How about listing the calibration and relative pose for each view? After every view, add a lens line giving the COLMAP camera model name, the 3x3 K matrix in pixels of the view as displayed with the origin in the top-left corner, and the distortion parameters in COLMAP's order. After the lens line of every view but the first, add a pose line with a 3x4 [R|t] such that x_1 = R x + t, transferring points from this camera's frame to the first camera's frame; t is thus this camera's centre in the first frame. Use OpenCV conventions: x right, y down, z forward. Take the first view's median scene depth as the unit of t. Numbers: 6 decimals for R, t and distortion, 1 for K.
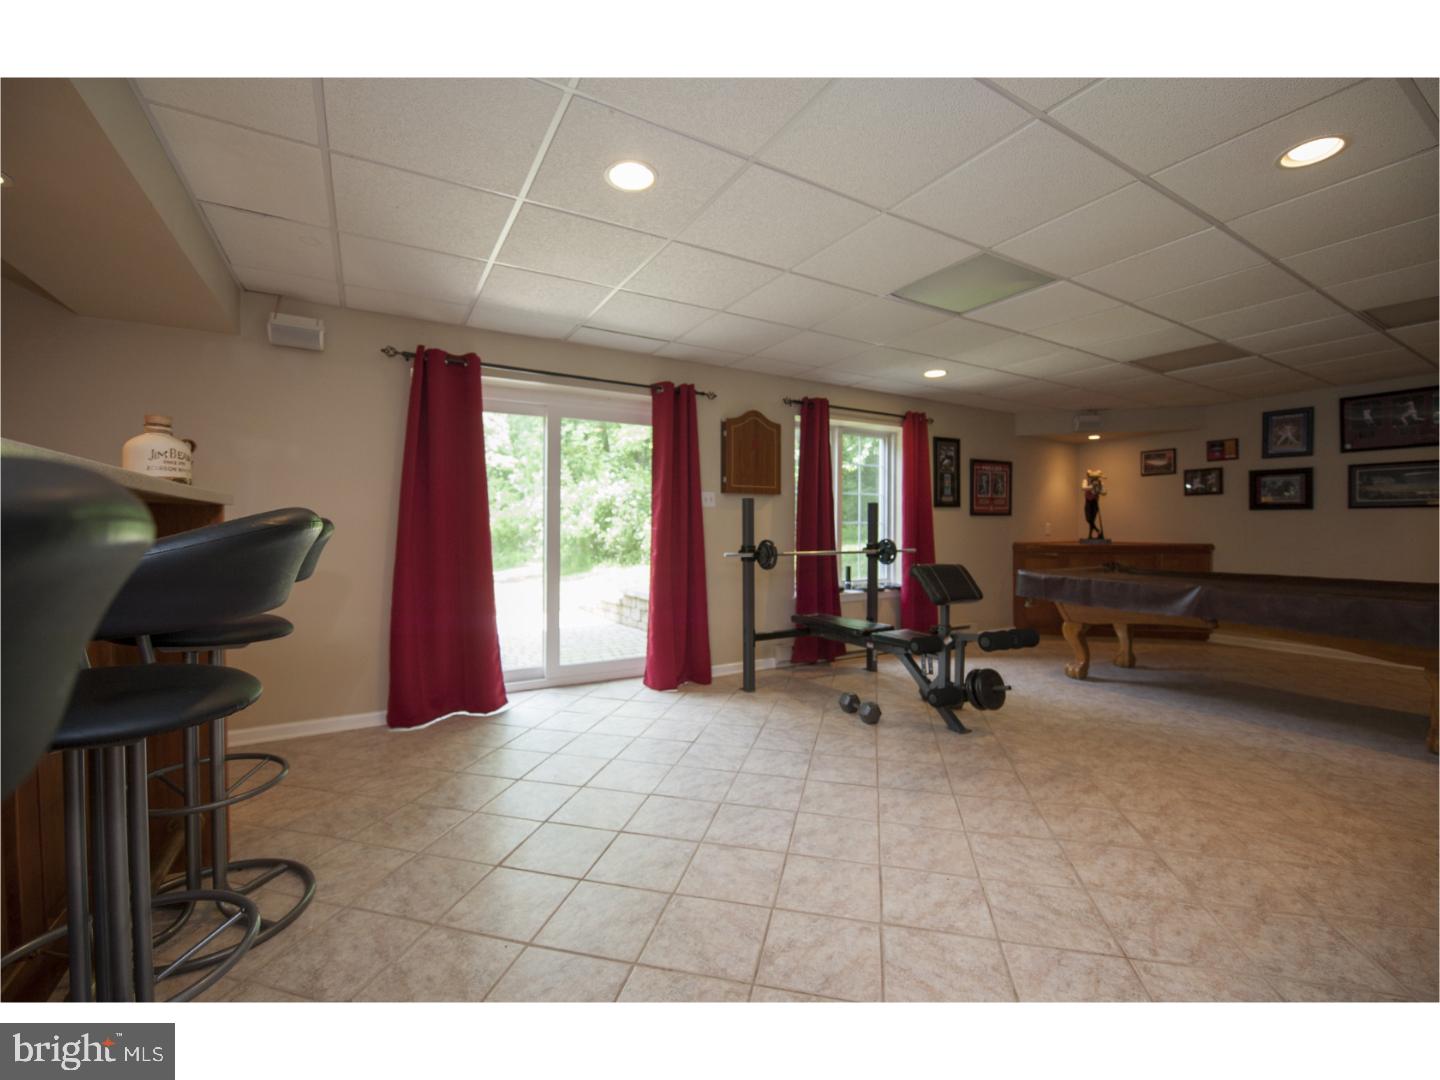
lens RADIAL K [[587.3, 0, 719.8], [0, 587.3, 546.6], [0, 0, 1]] dist [-0.018845, 0.000011]
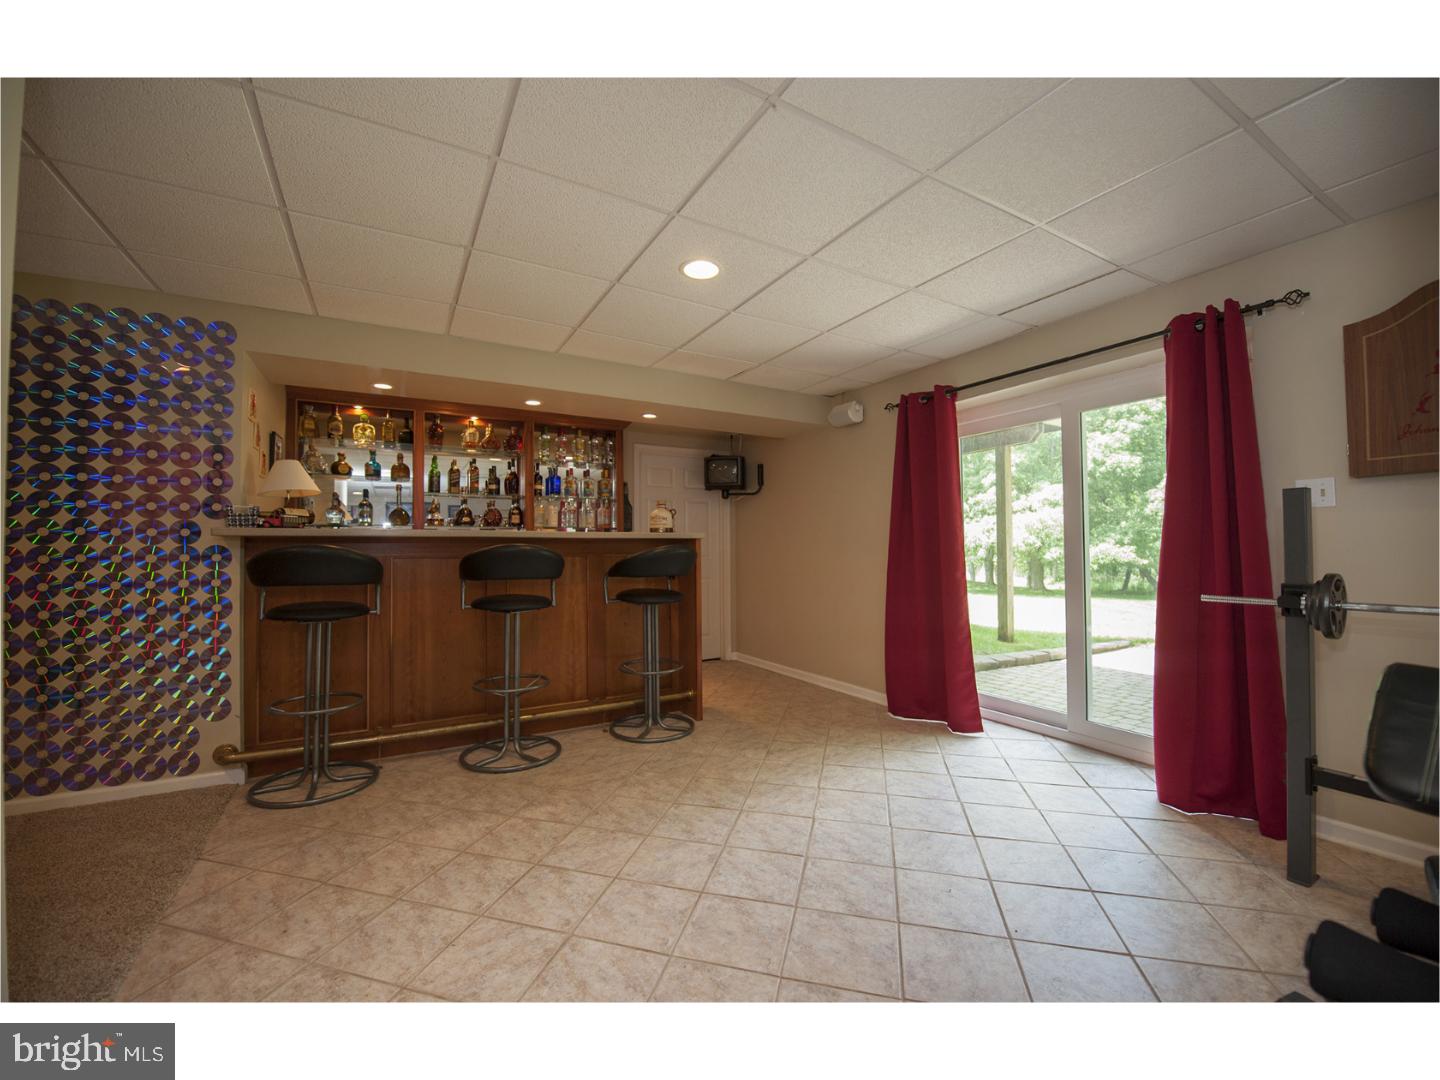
lens RADIAL K [[587.7, 0, 717.8], [0, 587.7, 524.0], [0, 0, 1]] dist [-0.000223, -0.005402]
pose [[-0.010932, -0.036641, -0.999269, 0.667383], [-0.026566, 0.998986, -0.036340, -0.025309], [0.999587, 0.026149, -0.011895, 0.622475]]
